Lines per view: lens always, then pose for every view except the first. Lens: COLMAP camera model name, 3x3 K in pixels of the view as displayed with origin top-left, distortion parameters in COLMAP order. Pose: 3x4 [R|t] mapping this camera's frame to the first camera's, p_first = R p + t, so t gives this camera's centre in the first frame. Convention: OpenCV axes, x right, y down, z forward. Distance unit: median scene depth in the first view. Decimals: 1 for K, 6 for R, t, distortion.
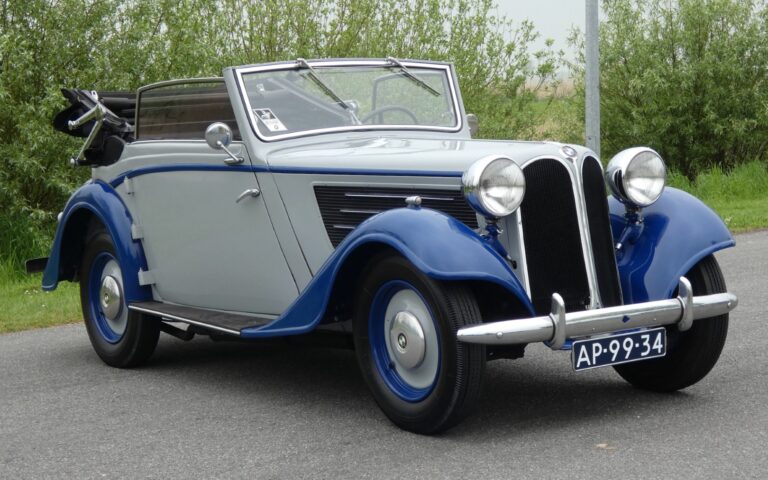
lens RADIAL K [[1632.7, 0, 369.0], [0, 1632.7, 262.4], [0, 0, 1]] dist [0.126228, 0.058959]
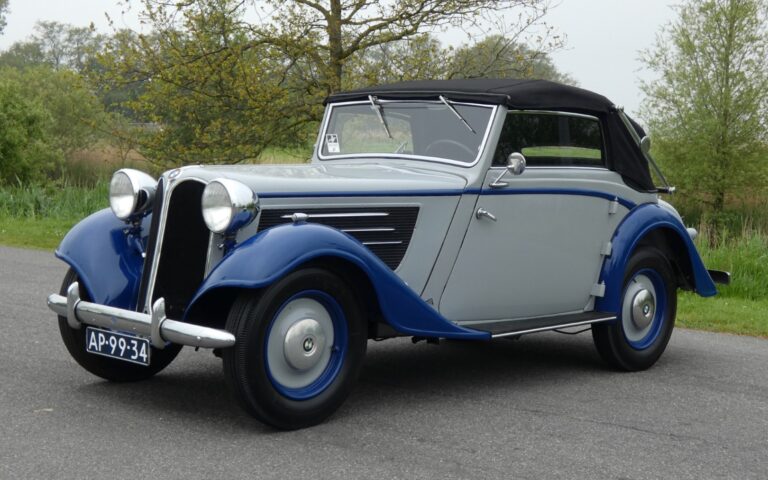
lens RADIAL K [[1201.9, 0, 384.0], [0, 1201.9, 240.0], [0, 0, 1]] dist [0.019772, 0.010112]
pose [[0.191461, 0.122497, -0.973826, 0.921275], [-0.134720, 0.986070, 0.097550, -0.117472], [0.972210, 0.112517, 0.205297, 0.920371]]
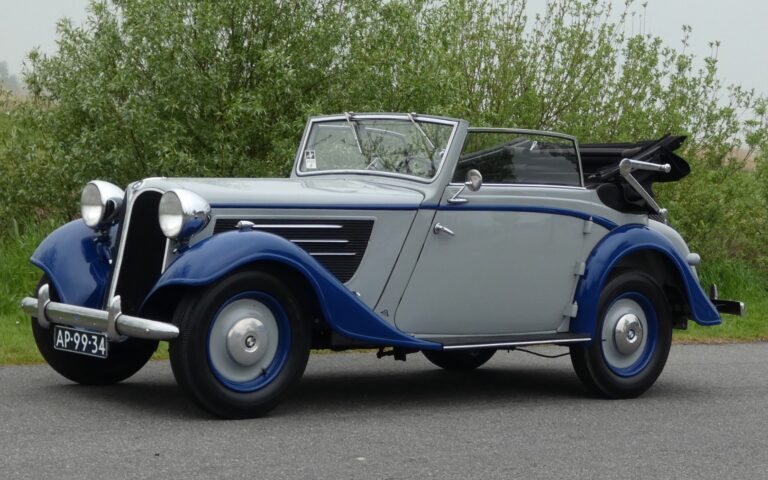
lens RADIAL K [[1738.7, 0, 384.0], [0, 1738.7, 240.0], [0, 0, 1]] dist [0.010863, -0.279016]
pose [[0.097051, 0.085637, -0.991588, 1.363494], [-0.142487, 0.987224, 0.071314, -0.138853], [0.985027, 0.134367, 0.108013, 0.988473]]
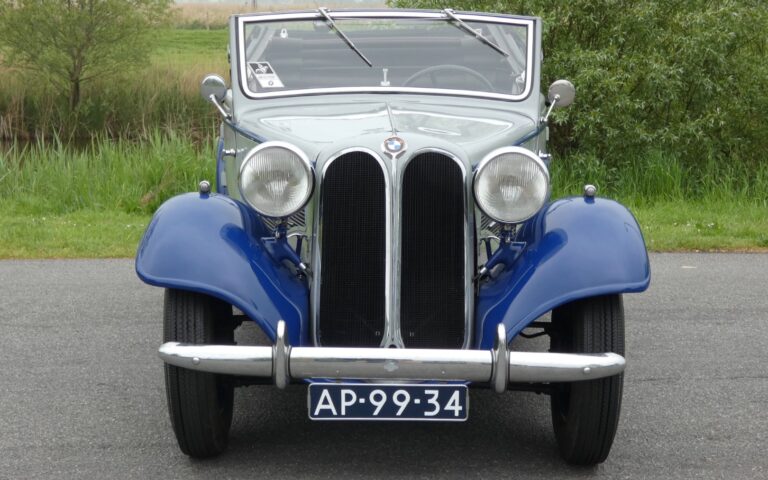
lens RADIAL K [[1488.5, 0, 287.3], [0, 1488.5, 239.0], [0, 0, 1]] dist [0.066369, 0.017996]
pose [[0.795329, 0.132275, -0.591570, 0.486377], [-0.096791, 0.991092, 0.091479, -0.079001], [0.598401, -0.015498, 0.801047, 0.365984]]
